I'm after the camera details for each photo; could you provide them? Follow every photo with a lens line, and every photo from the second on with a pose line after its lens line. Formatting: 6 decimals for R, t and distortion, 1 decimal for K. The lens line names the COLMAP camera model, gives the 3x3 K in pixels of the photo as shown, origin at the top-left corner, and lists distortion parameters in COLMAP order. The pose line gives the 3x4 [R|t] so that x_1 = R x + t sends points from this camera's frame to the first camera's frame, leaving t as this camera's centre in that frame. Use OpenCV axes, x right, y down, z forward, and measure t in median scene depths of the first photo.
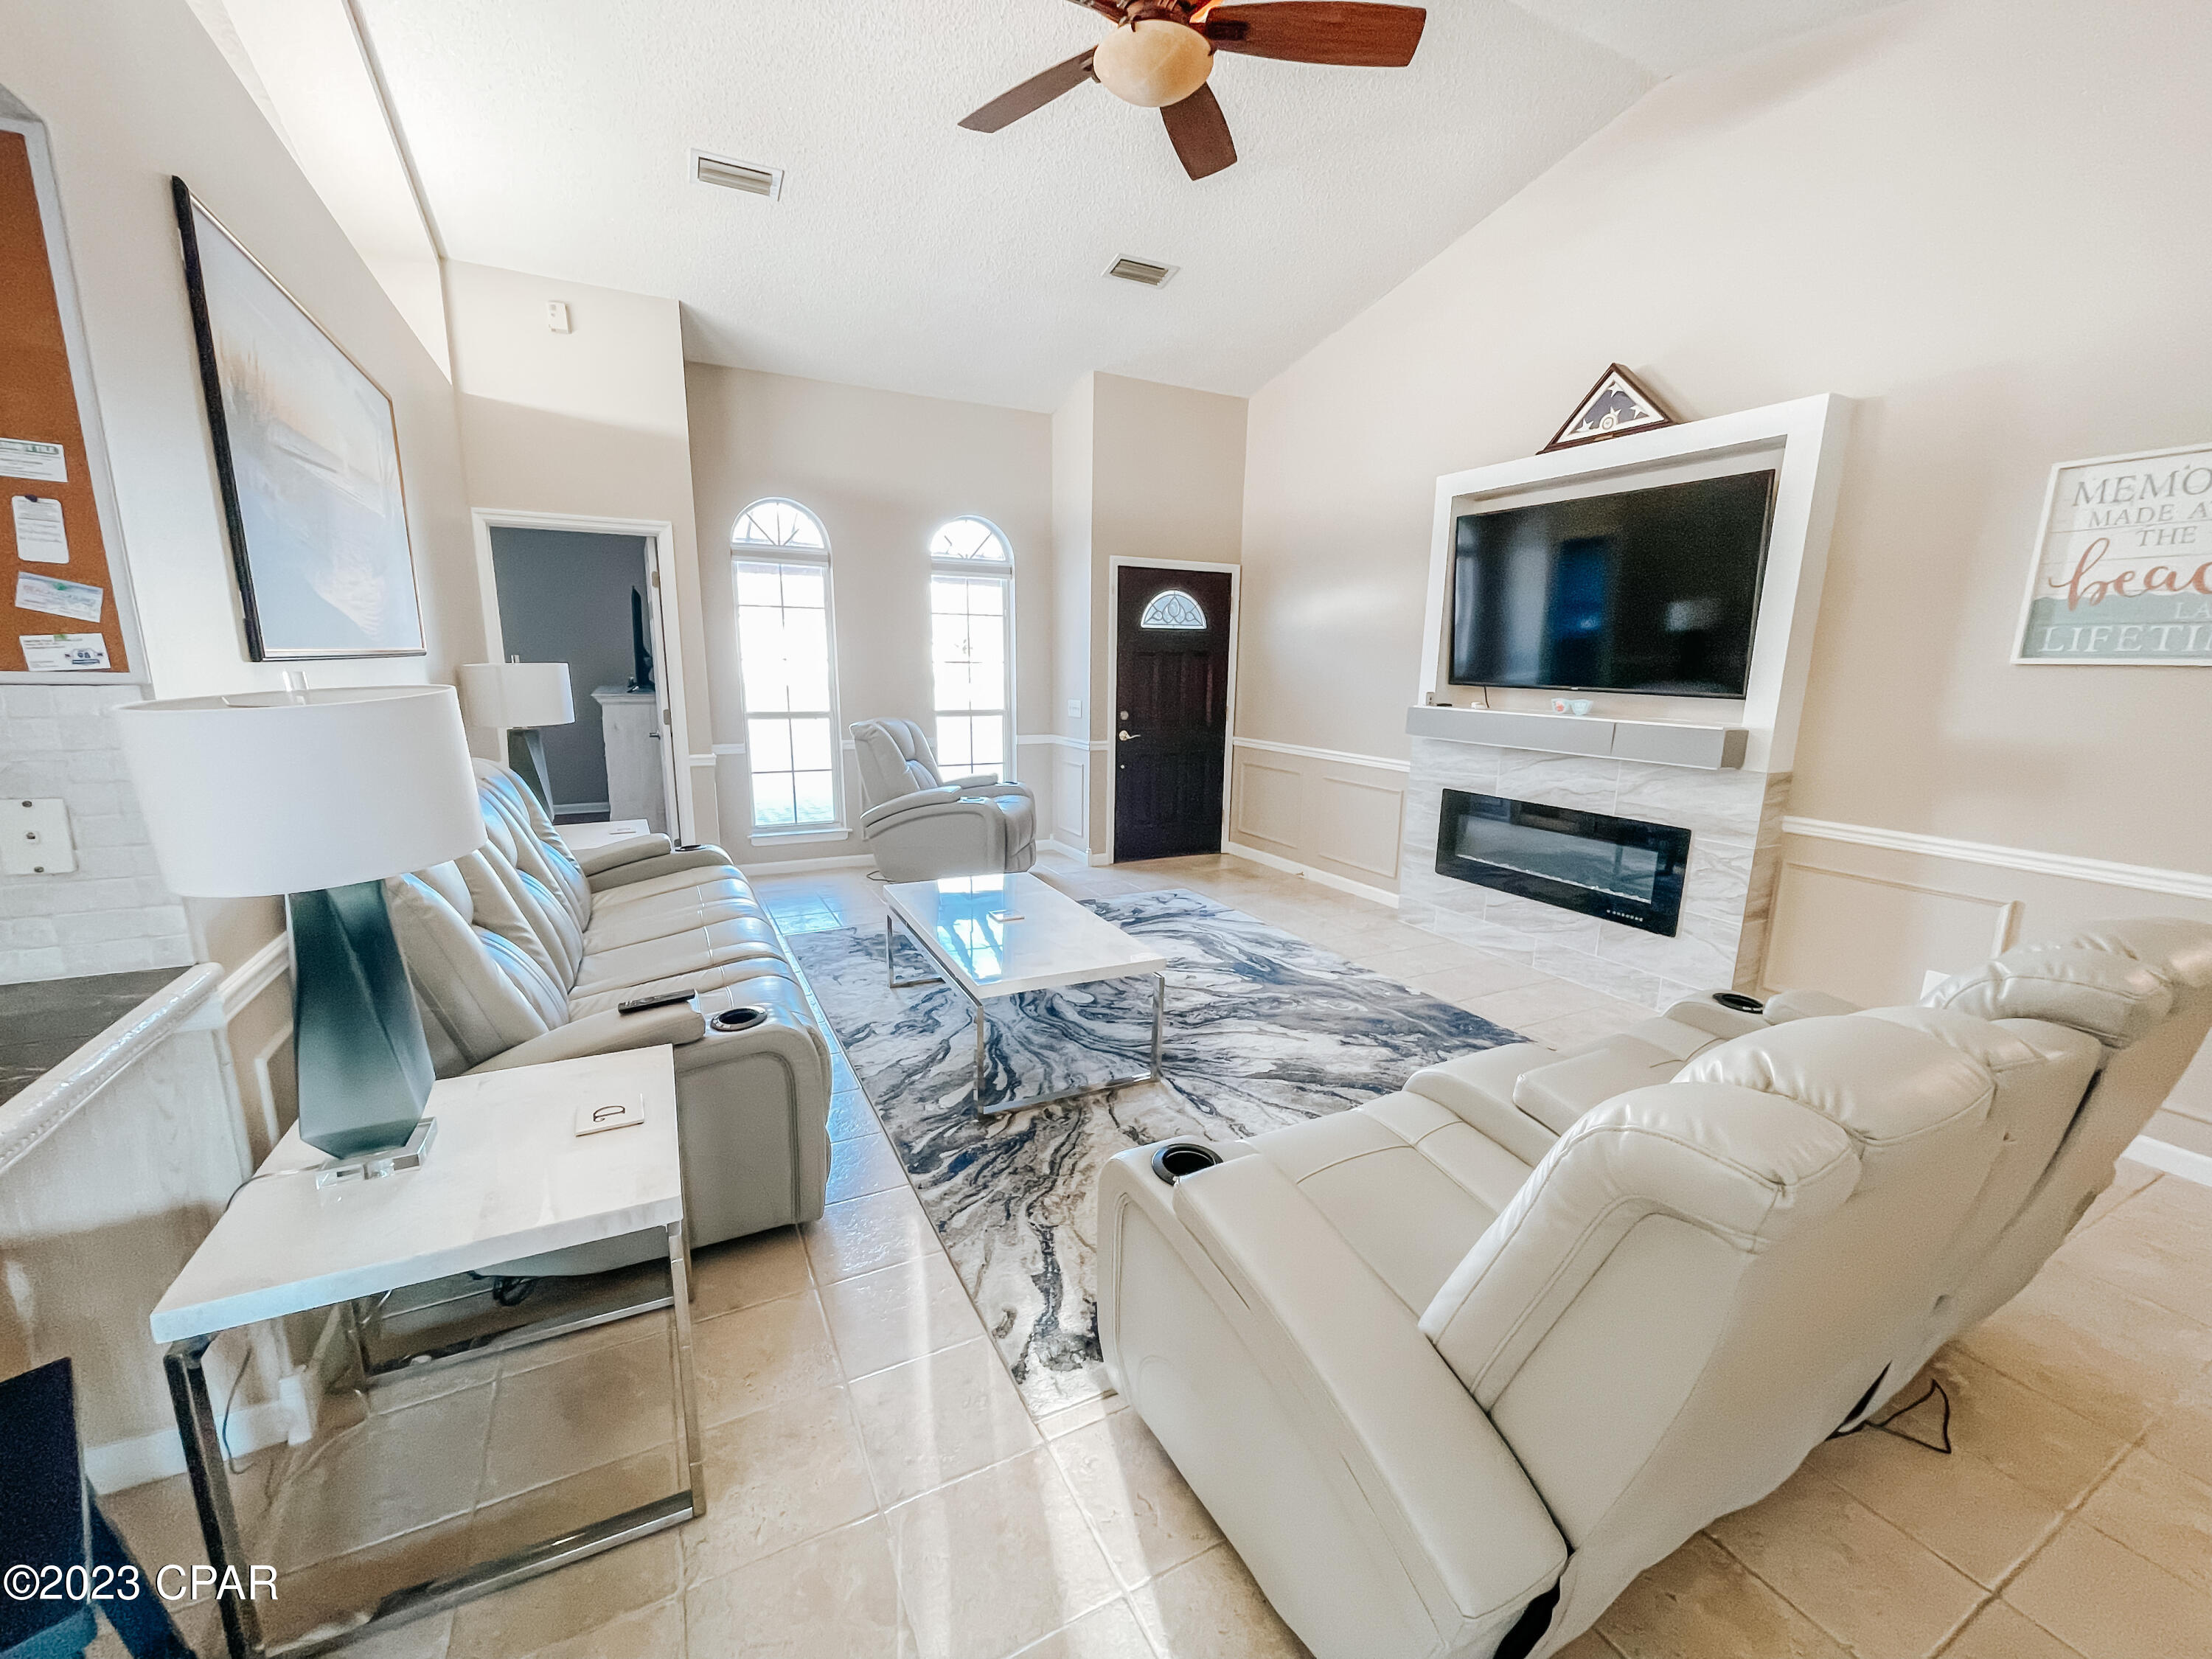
lens RADIAL K [[891.6, 0, 1105.9], [0, 891.6, 829.6], [0, 0, 1]] dist [0.001770, 0.000530]
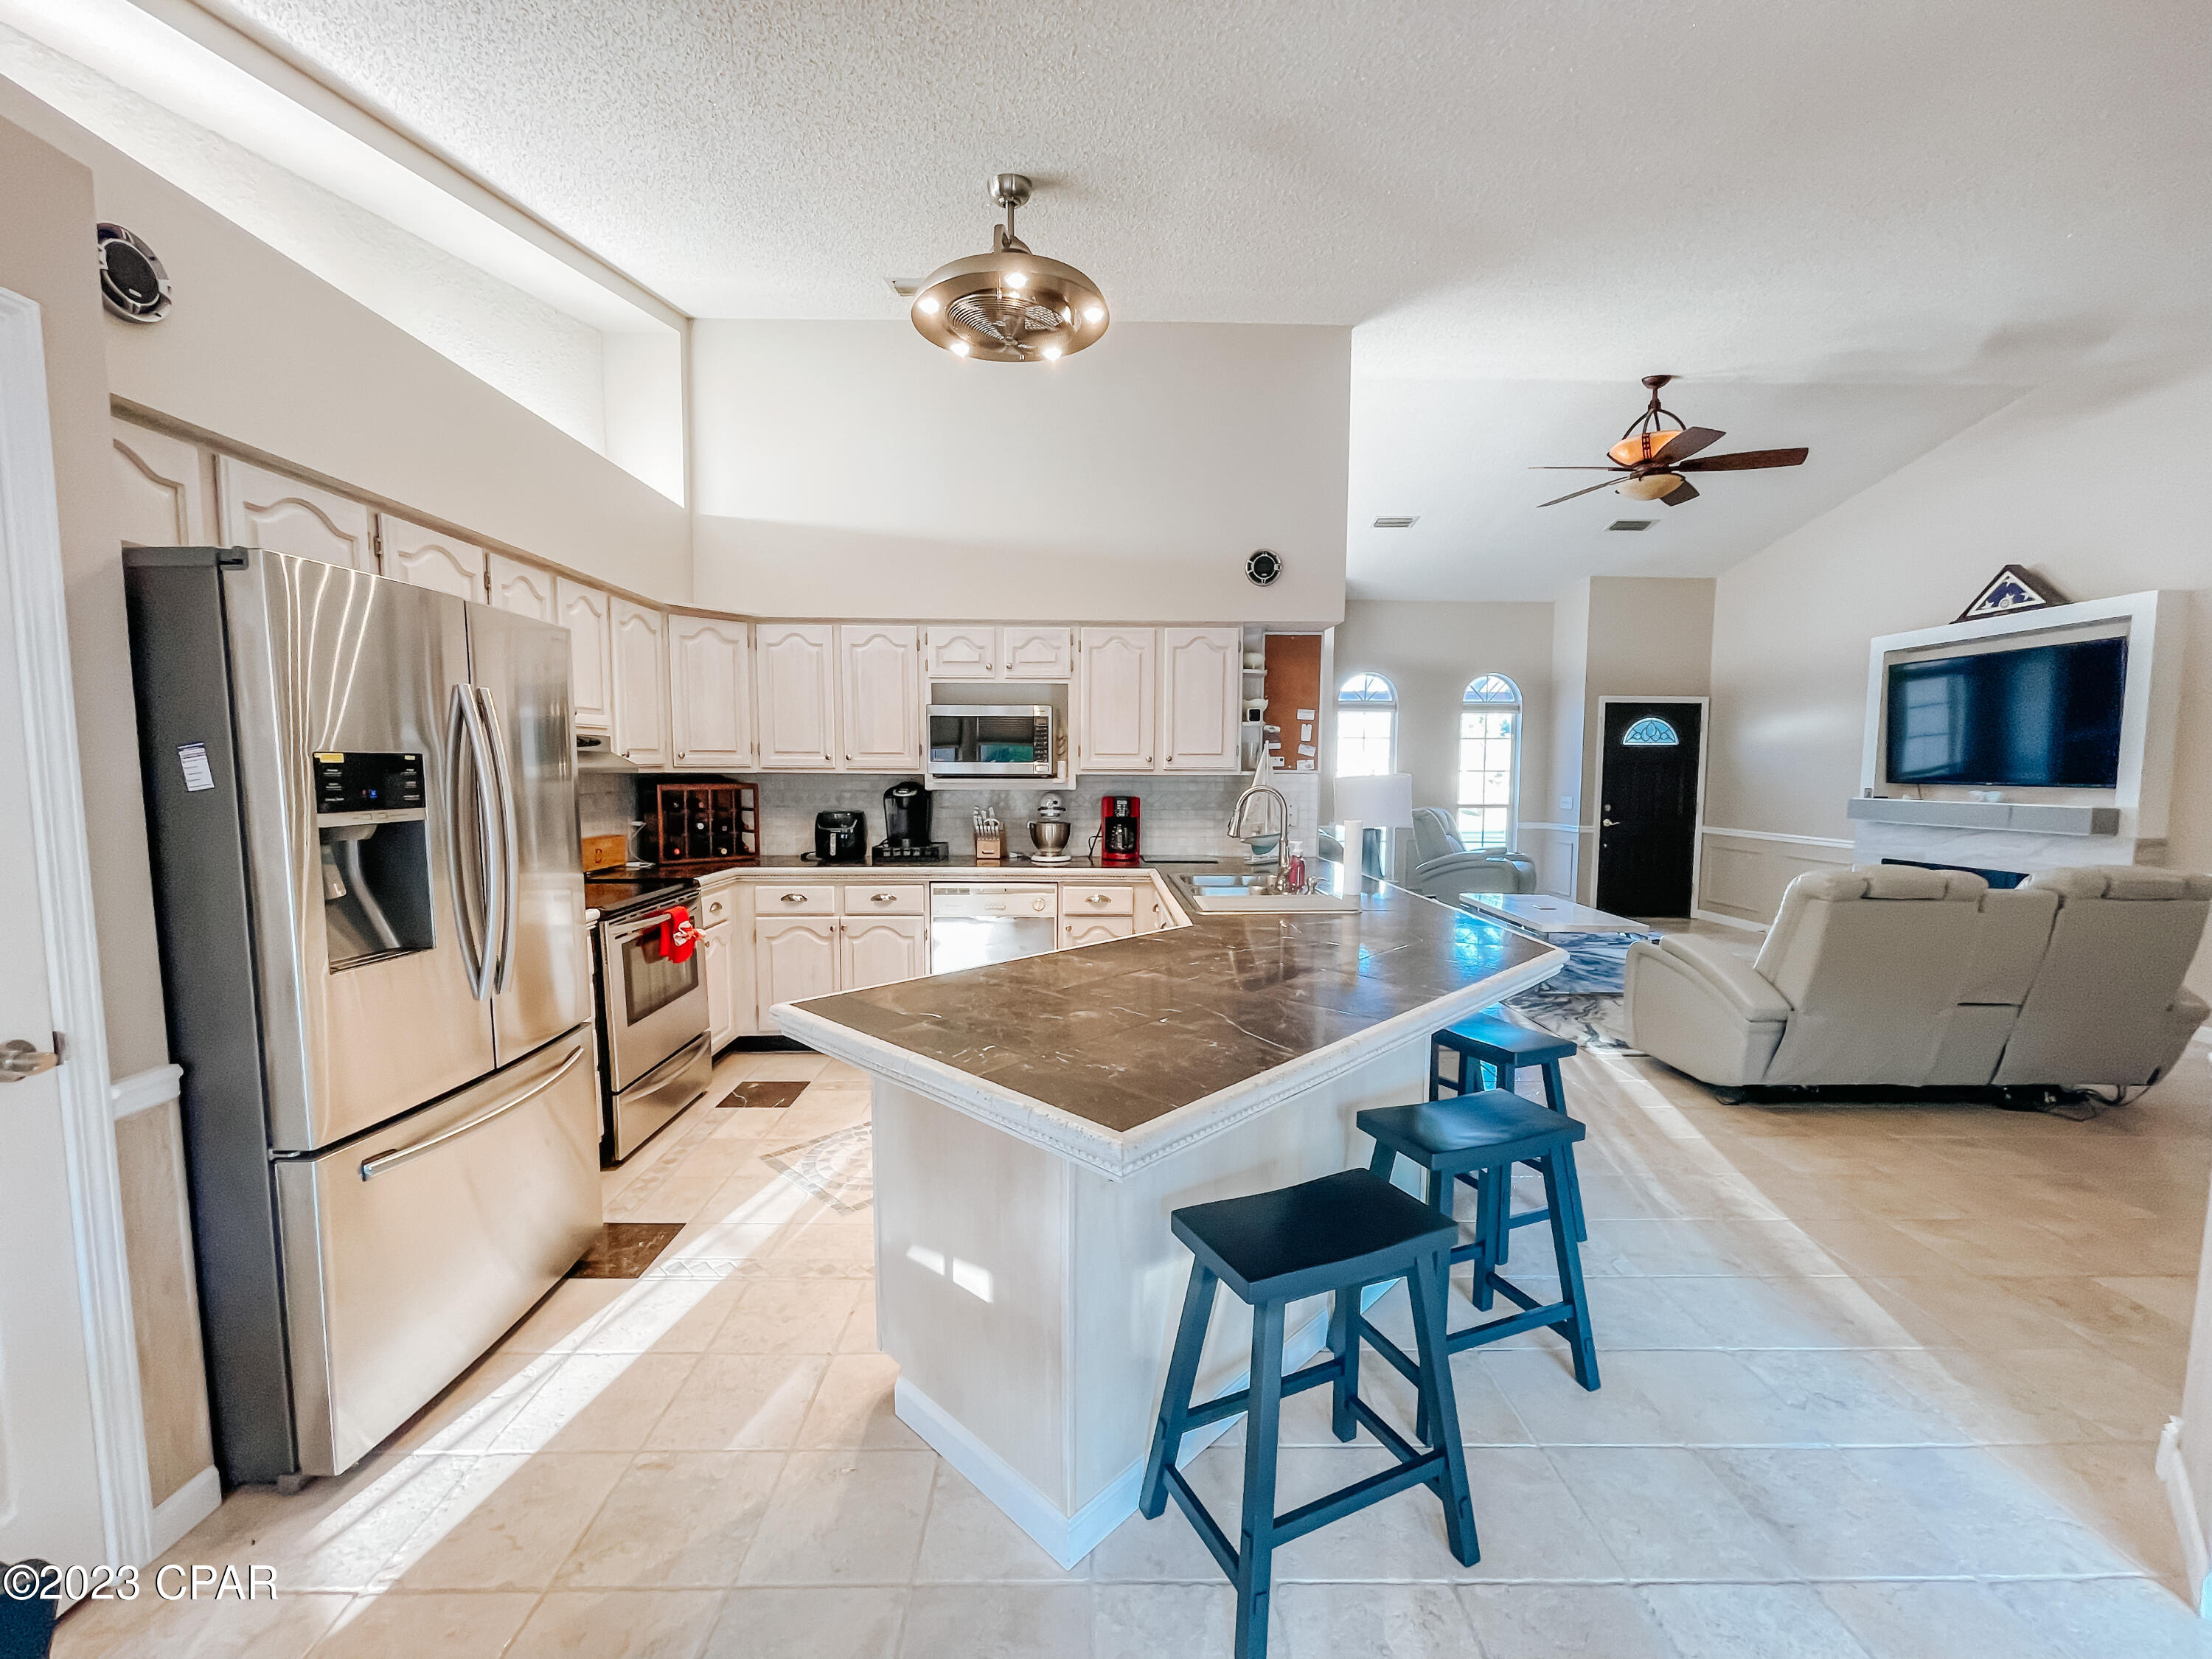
lens RADIAL K [[891.6, 0, 1108.1], [0, 891.6, 839.6], [0, 0, 1]] dist [0.001770, 0.000530]
pose [[0.896803, 0.025110, -0.441716, -0.079155], [-0.076228, 0.992227, -0.098357, 0.148255], [0.435813, 0.121878, 0.891747, -0.724569]]
